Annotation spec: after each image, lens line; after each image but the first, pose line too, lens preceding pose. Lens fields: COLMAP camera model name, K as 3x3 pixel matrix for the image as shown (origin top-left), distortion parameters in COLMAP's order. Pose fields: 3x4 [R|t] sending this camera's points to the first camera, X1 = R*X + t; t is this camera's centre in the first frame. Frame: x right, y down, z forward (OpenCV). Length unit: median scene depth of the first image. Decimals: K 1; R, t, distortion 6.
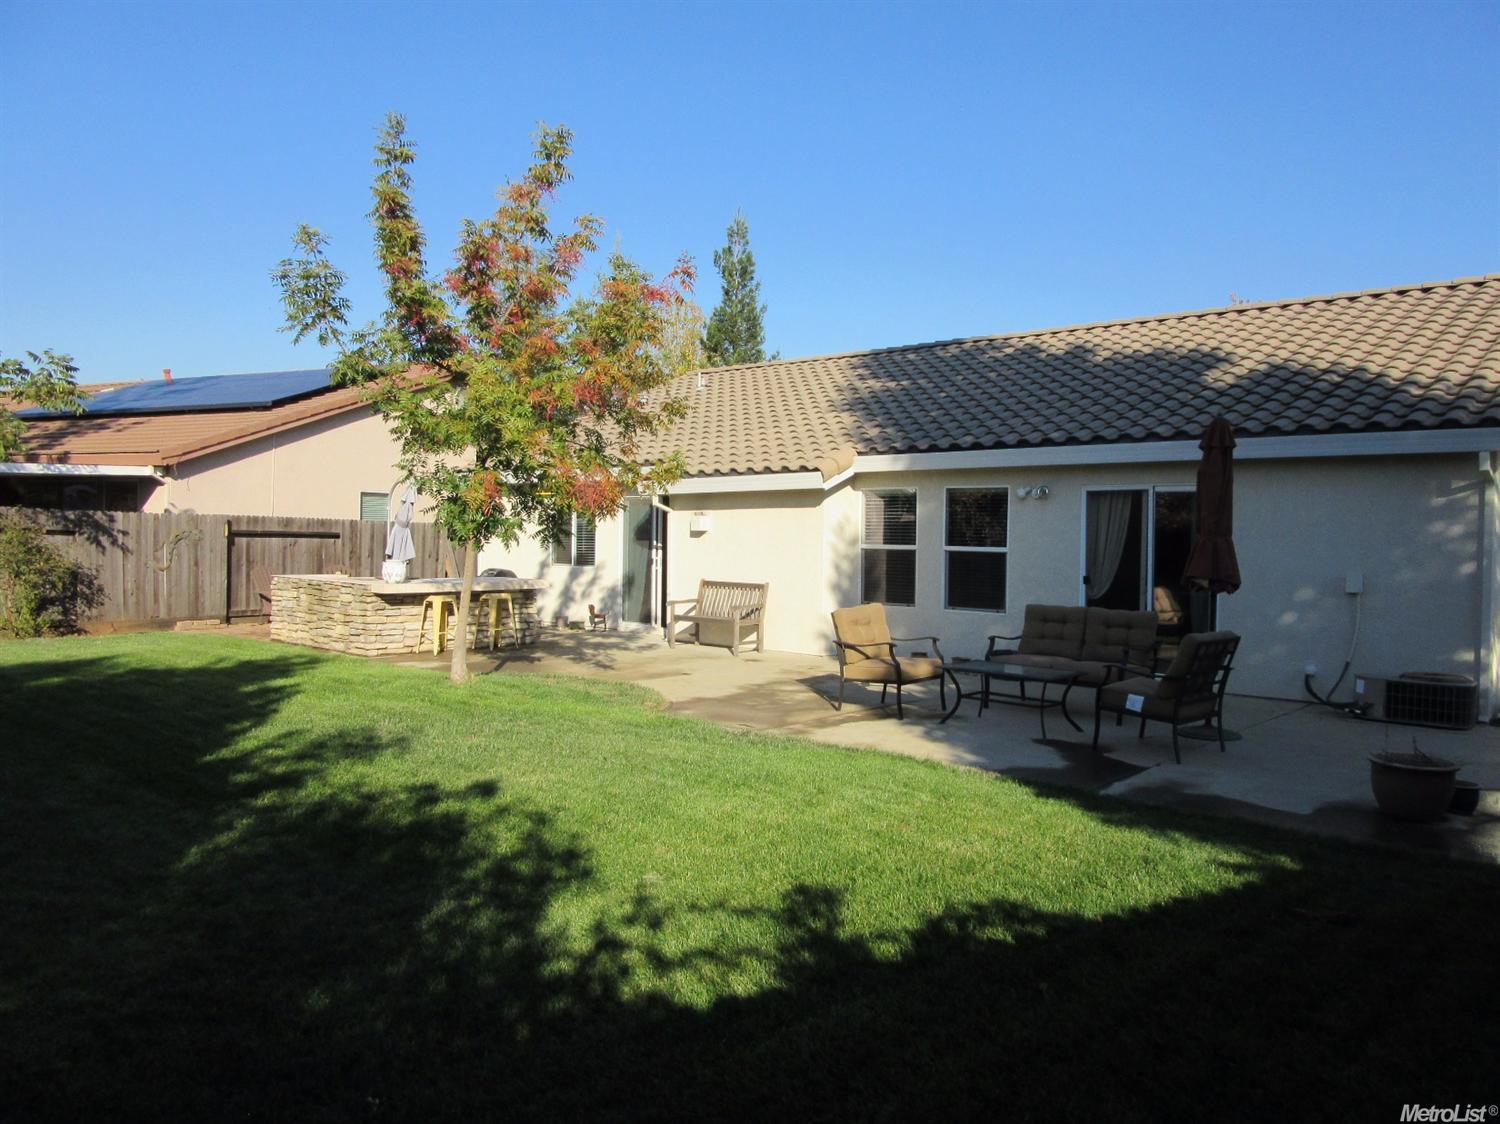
lens RADIAL K [[1118.0, 0, 750.3], [0, 1118.0, 558.1], [0, 0, 1]] dist [-0.042120, 0.026464]
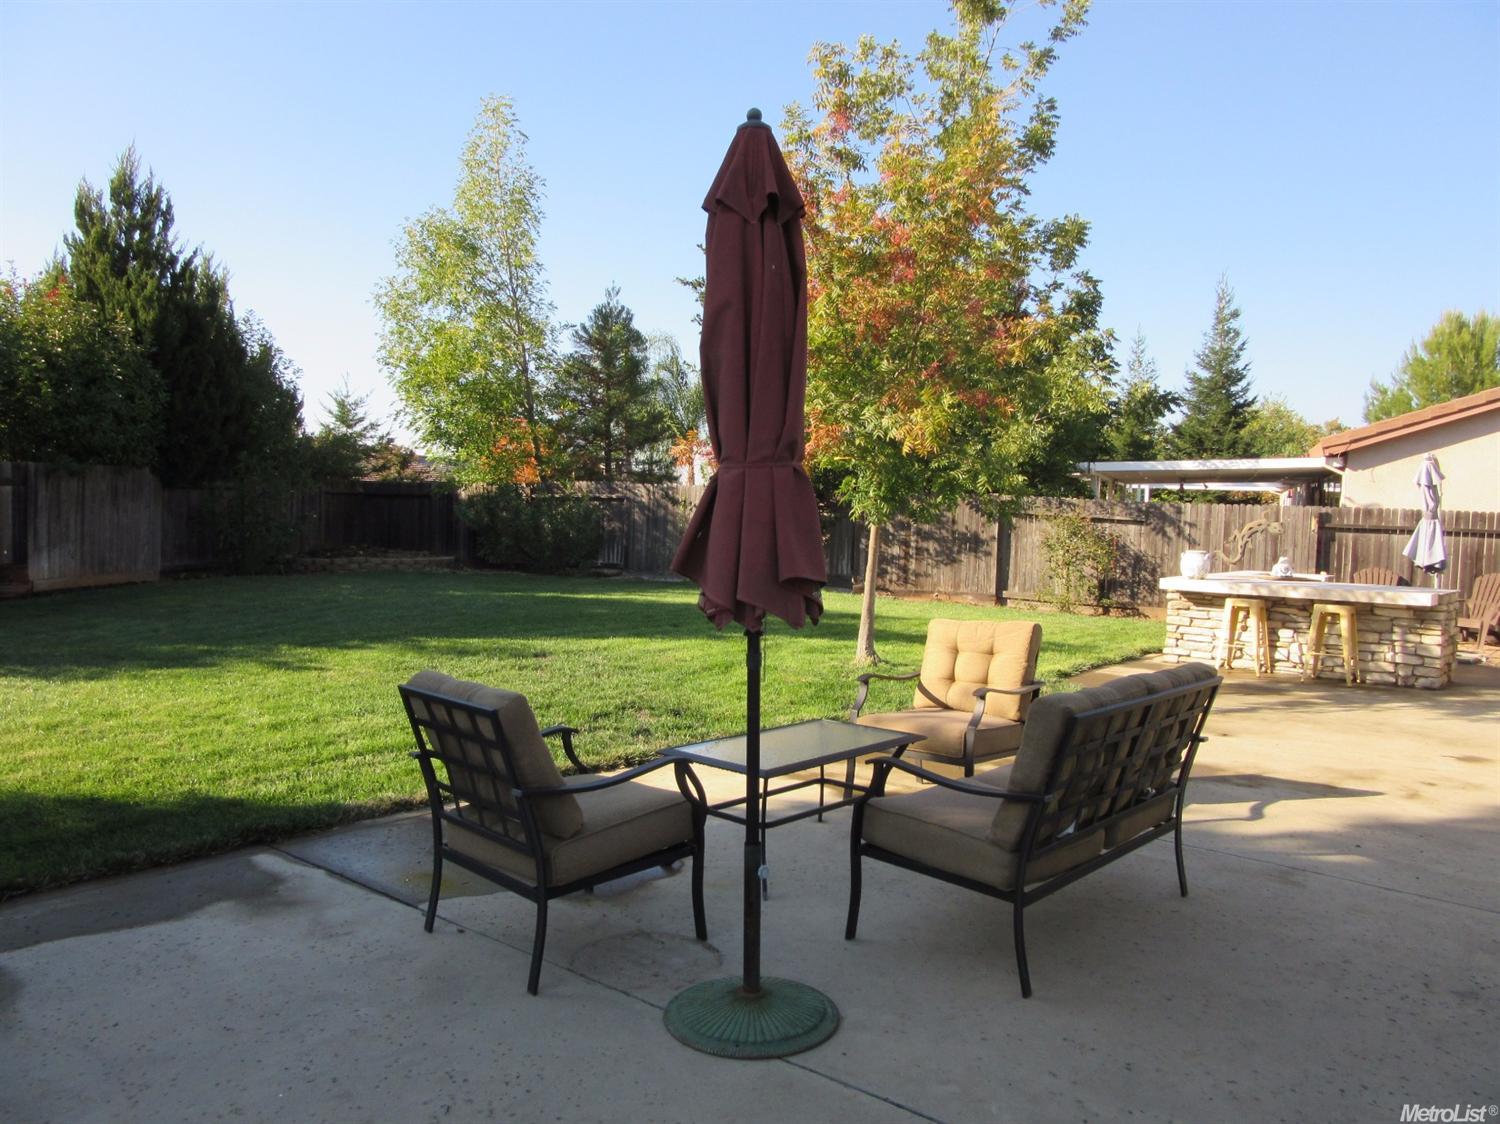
lens RADIAL K [[1118.0, 0, 748.9], [0, 1118.0, 562.0], [0, 0, 1]] dist [-0.042120, 0.026464]
pose [[0.020509, 0.031203, -0.999303, 0.239741], [-0.047812, 0.998400, 0.030193, 0.000268], [0.998646, 0.047159, 0.021968, 0.307383]]
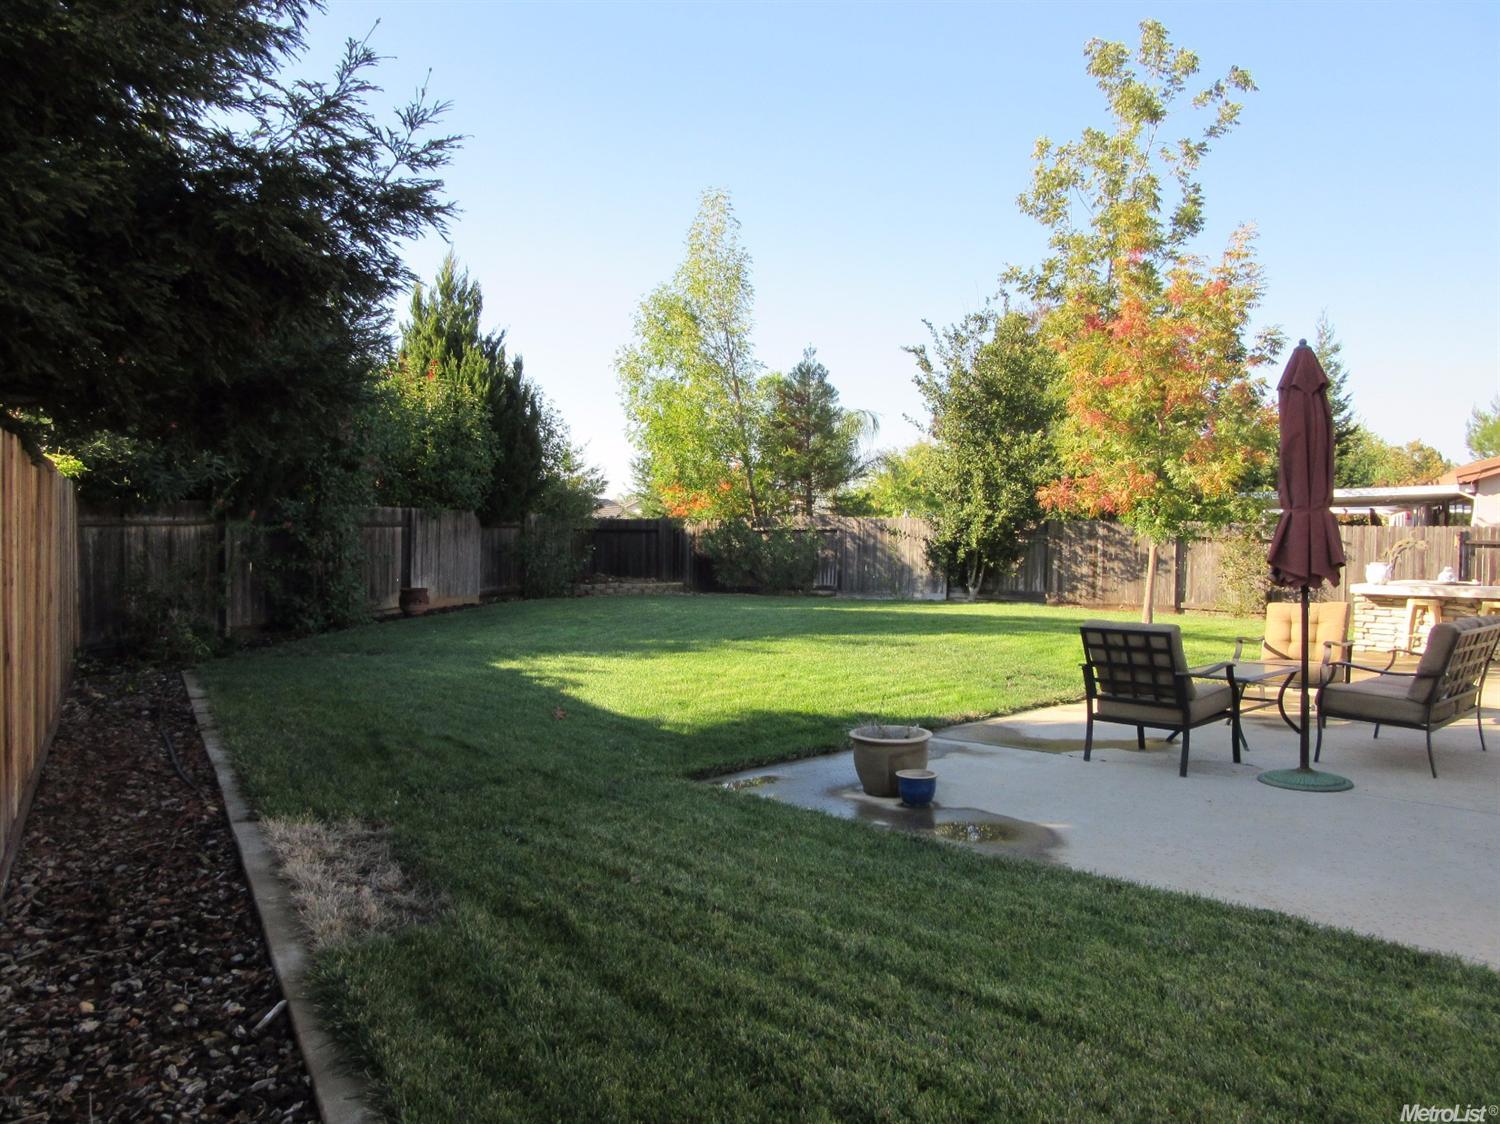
lens RADIAL K [[1118.0, 0, 746.7], [0, 1118.0, 555.2], [0, 0, 1]] dist [-0.042120, 0.026464]
pose [[-0.033000, -0.002609, -0.999452, 0.356708], [-0.032585, 0.999468, -0.001533, 0.007251], [0.998924, 0.032516, -0.033068, 0.206017]]
